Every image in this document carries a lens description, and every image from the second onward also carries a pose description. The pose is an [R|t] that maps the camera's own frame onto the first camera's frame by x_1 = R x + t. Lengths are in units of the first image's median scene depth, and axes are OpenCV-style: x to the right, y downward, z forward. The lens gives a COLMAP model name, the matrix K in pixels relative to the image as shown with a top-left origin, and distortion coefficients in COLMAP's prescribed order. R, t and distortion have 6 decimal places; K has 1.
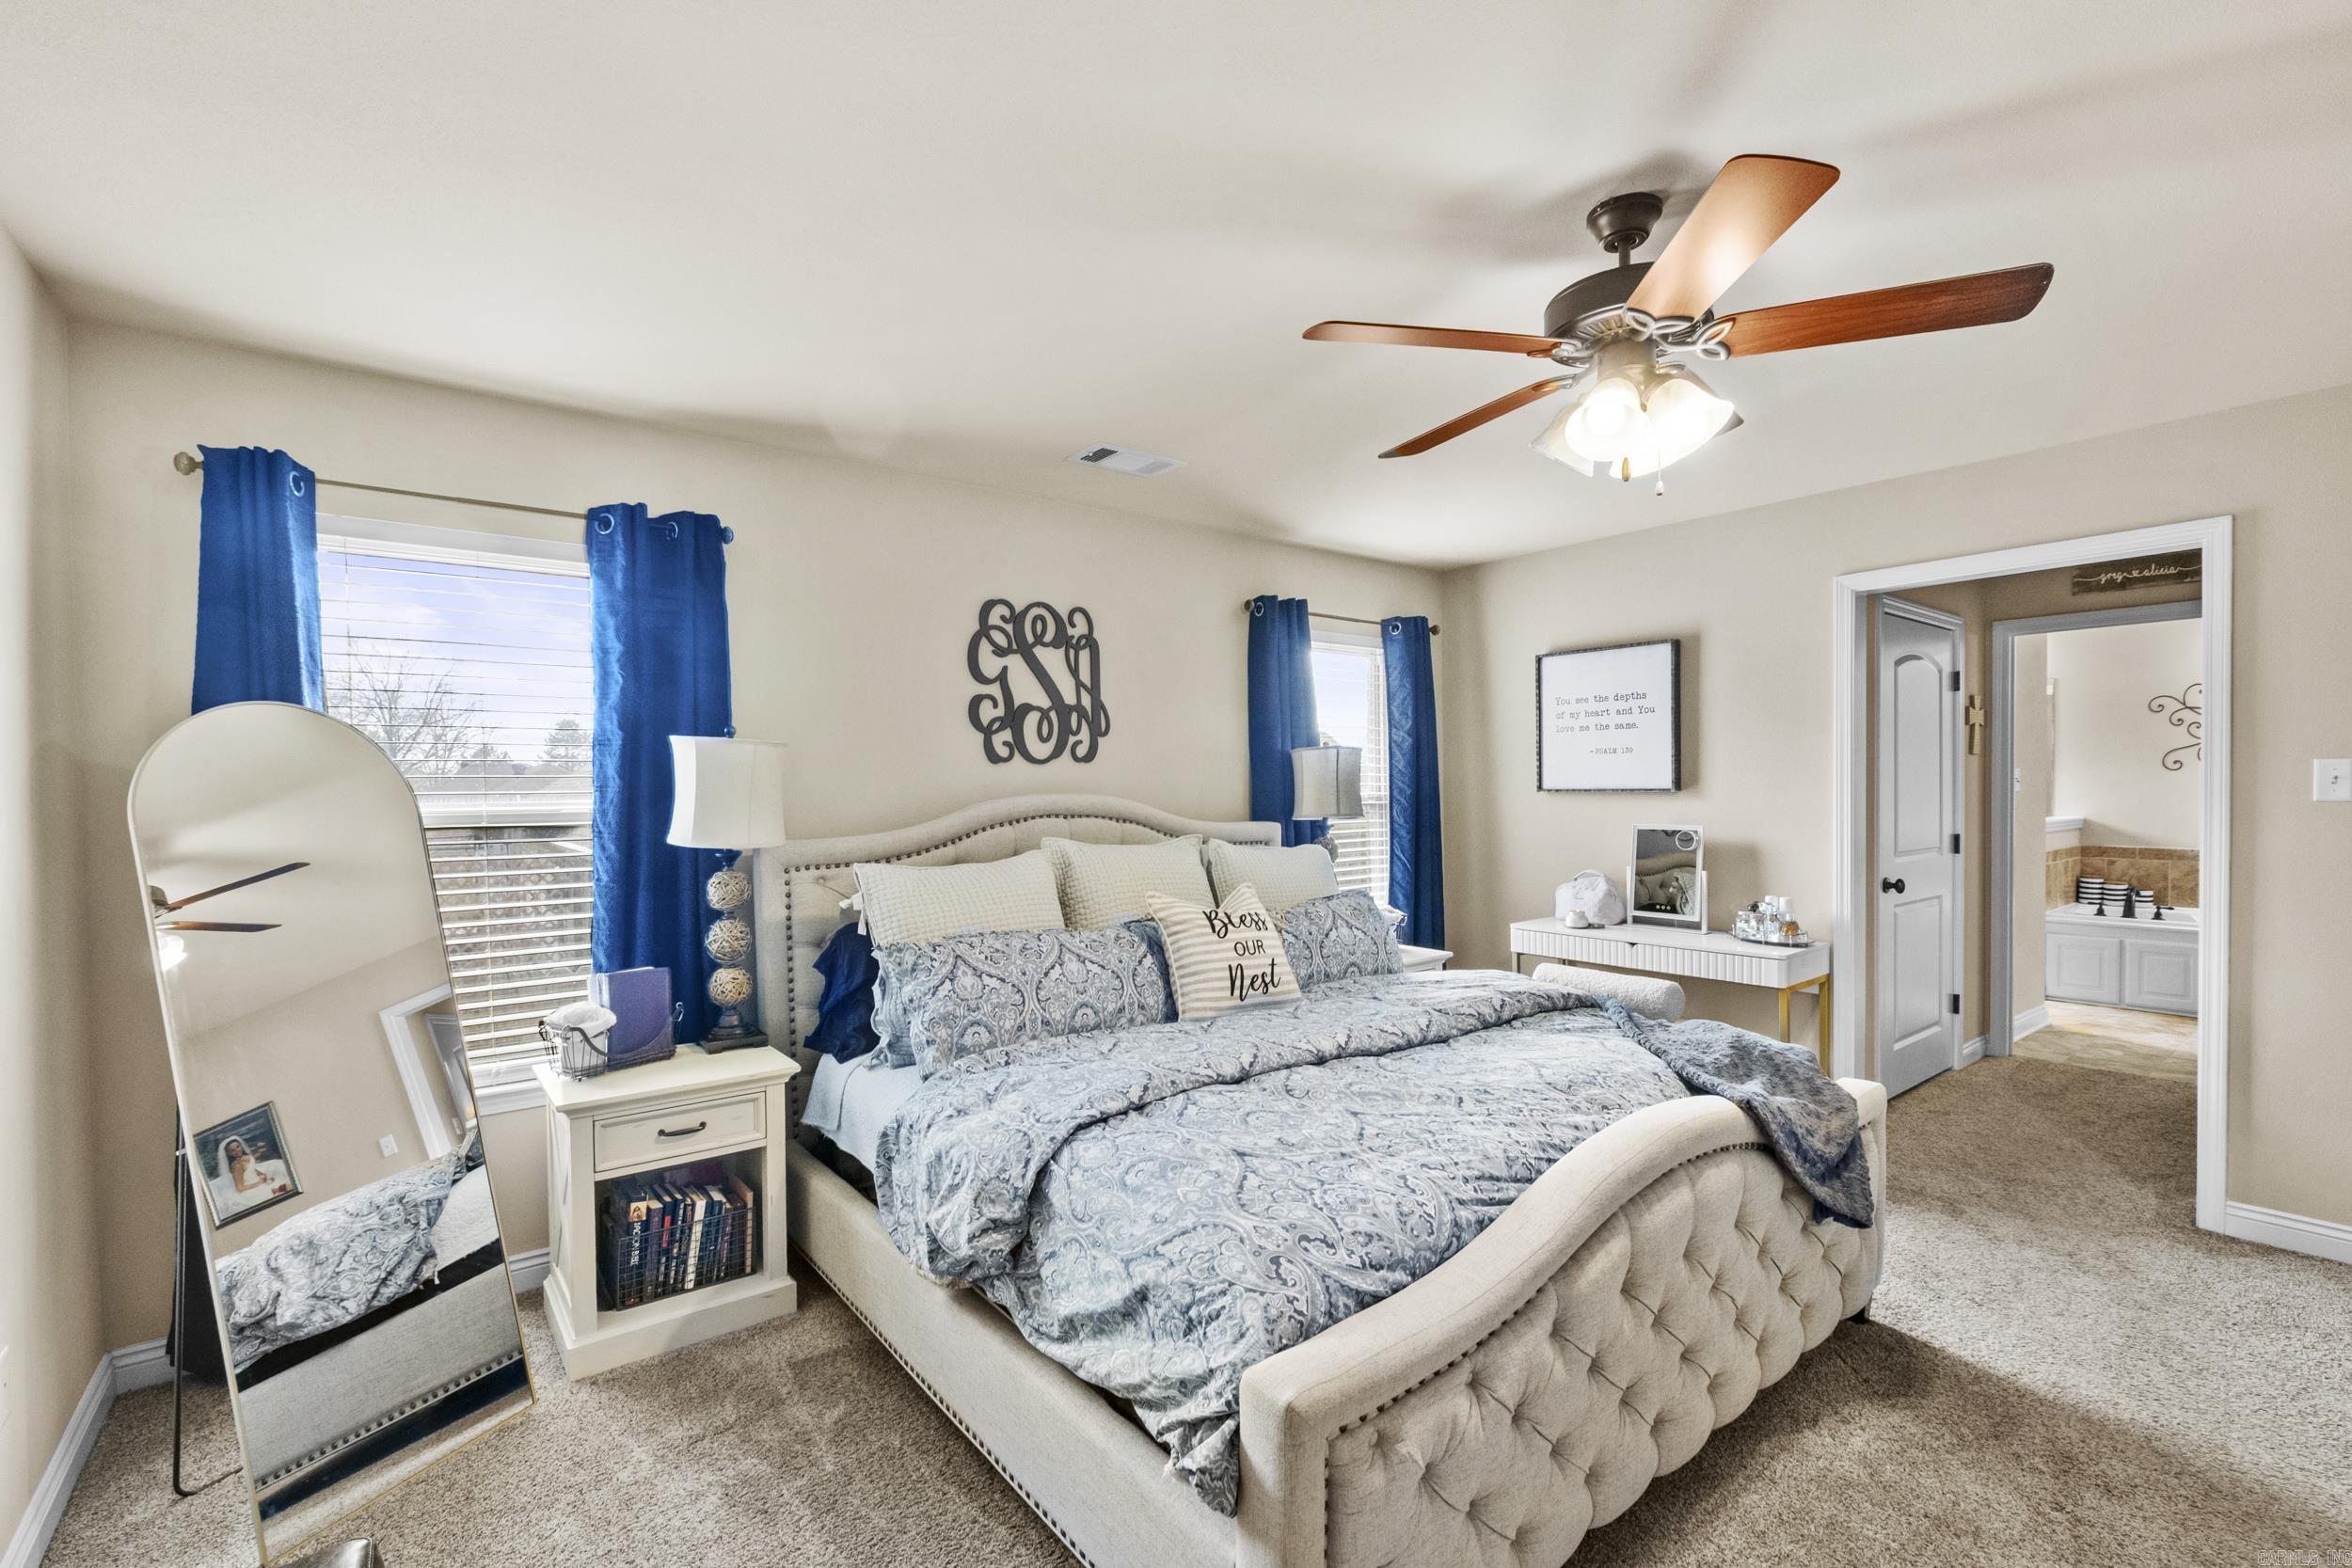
lens RADIAL K [[1031.8, 0, 1166.5], [0, 1031.8, 805.6], [0, 0, 1]] dist [-0.002562, -0.000064]
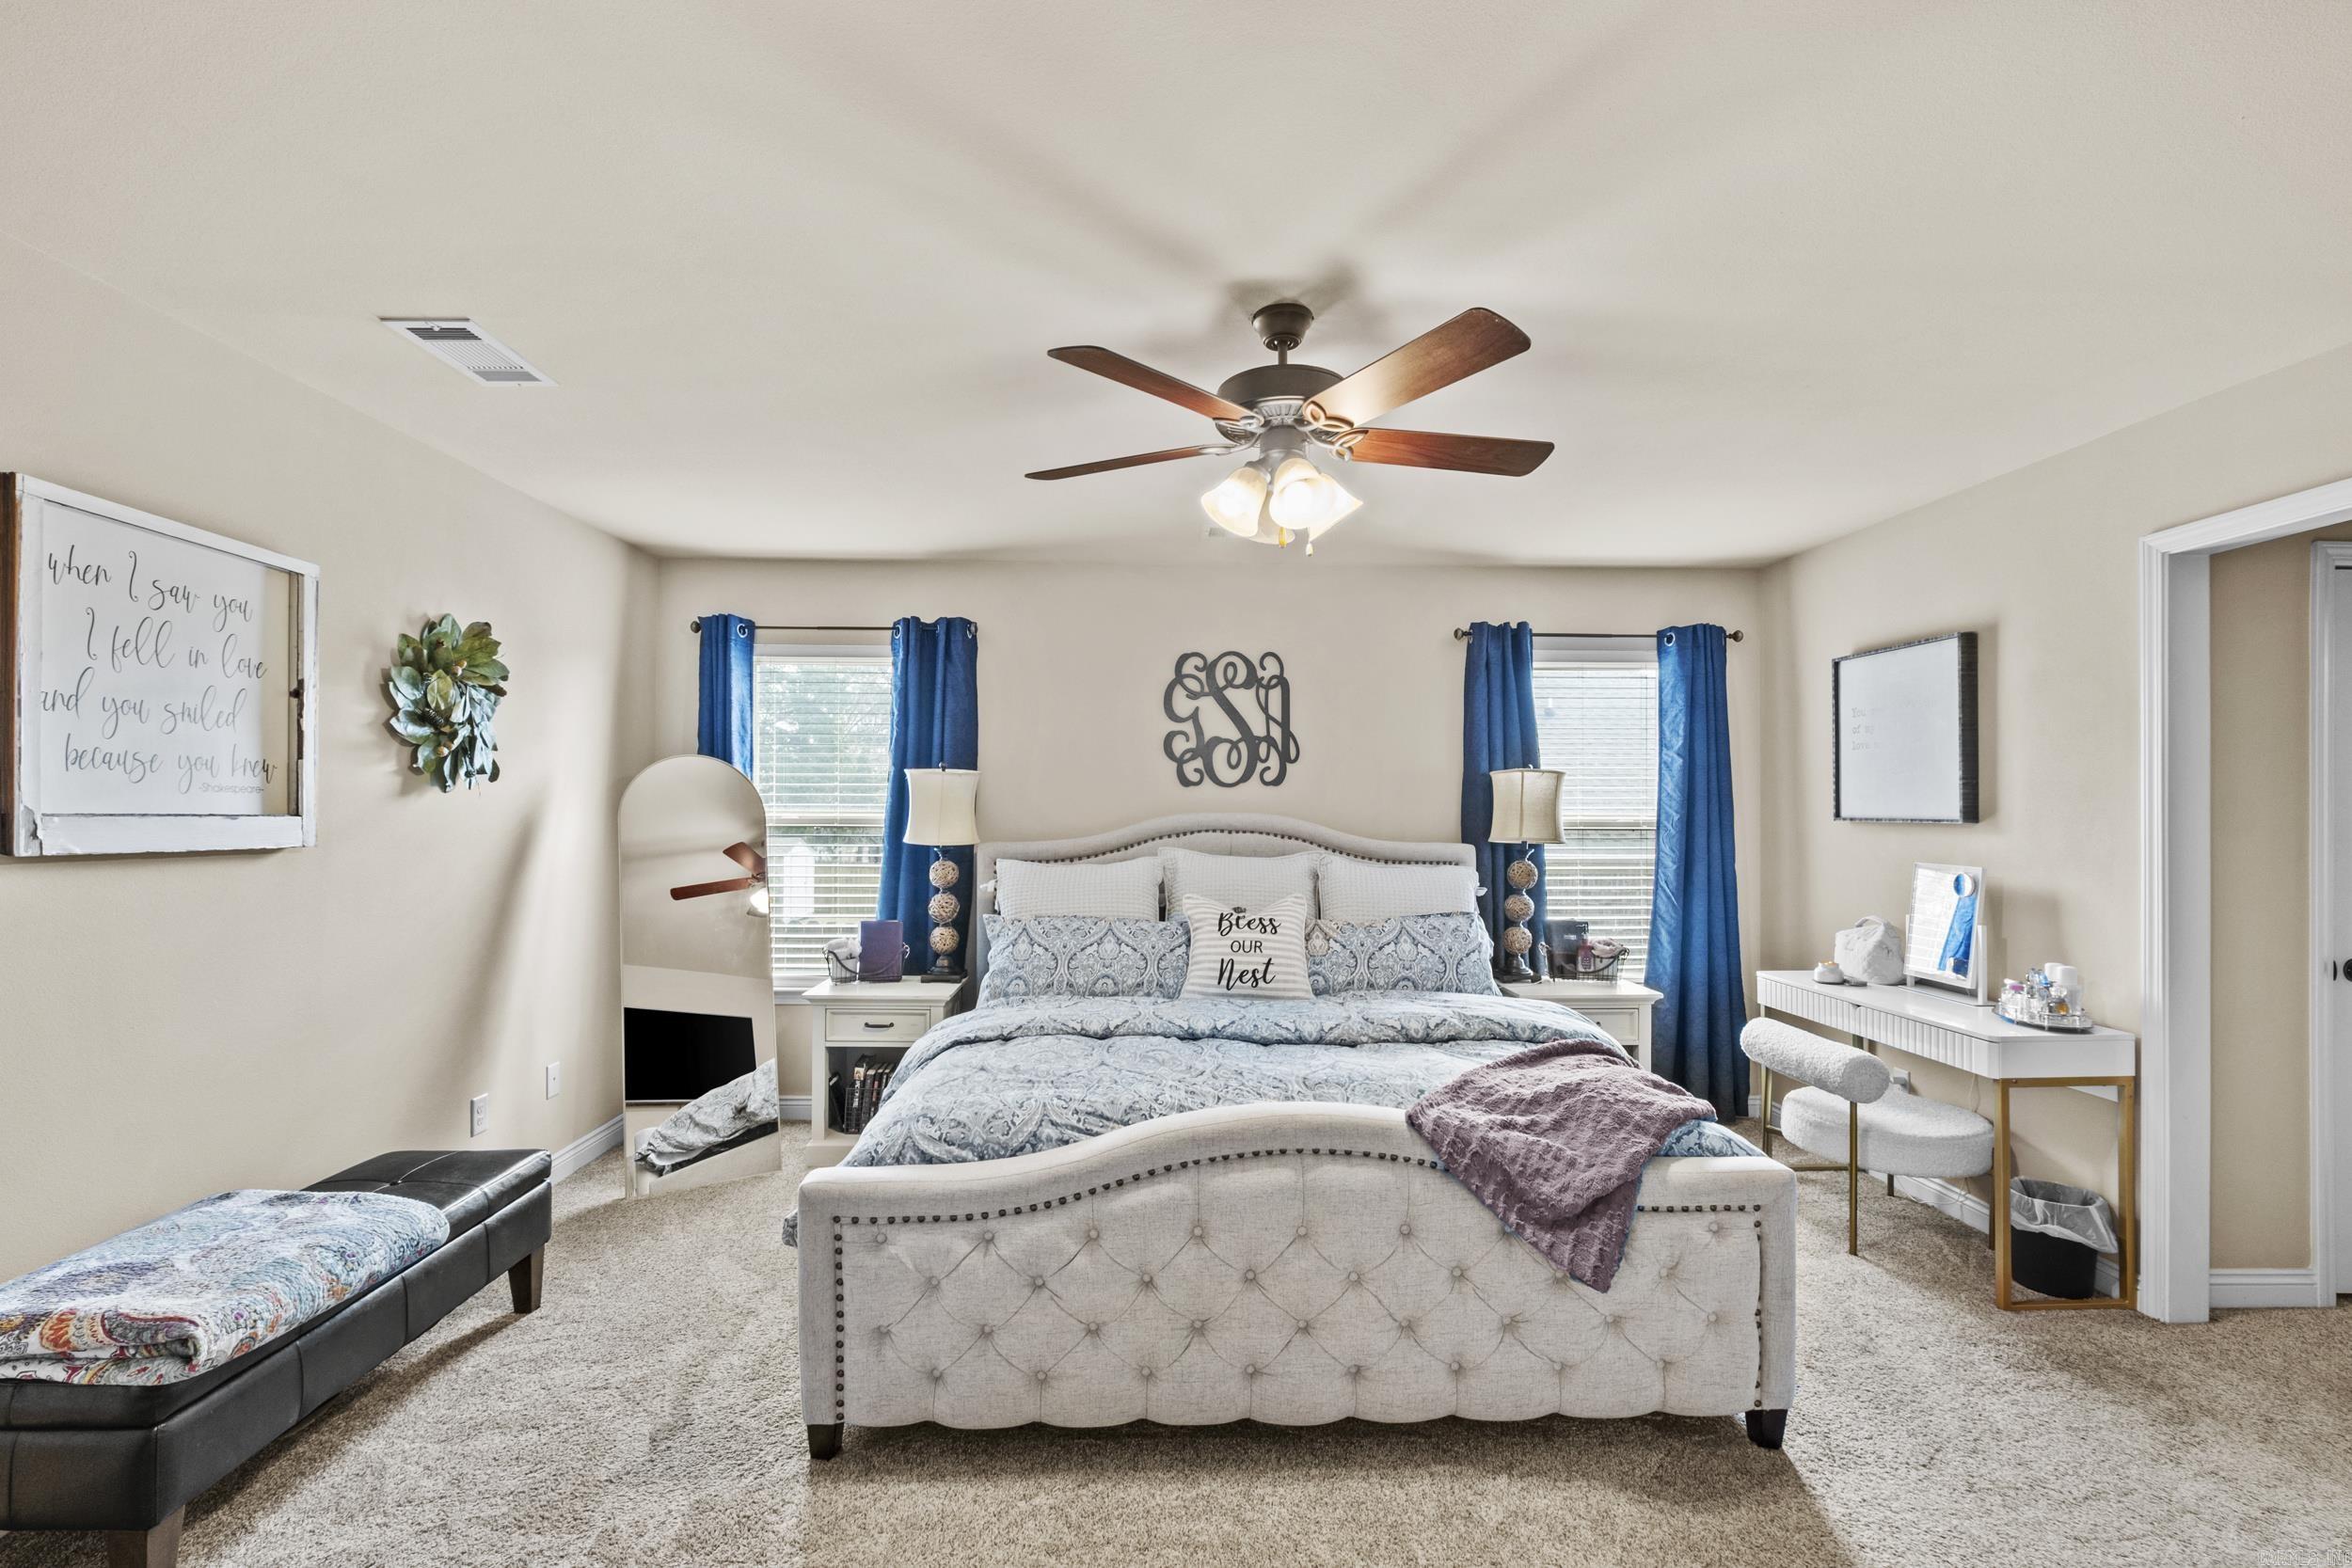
lens RADIAL K [[1022.4, 0, 1159.6], [0, 1022.4, 790.8], [0, 0, 1]] dist [-0.004009, 0.000180]
pose [[0.810099, 0.005905, -0.586264, 0.518253], [-0.022496, 0.999526, -0.021018, -0.009591], [0.585862, 0.030216, 0.809847, -0.002837]]
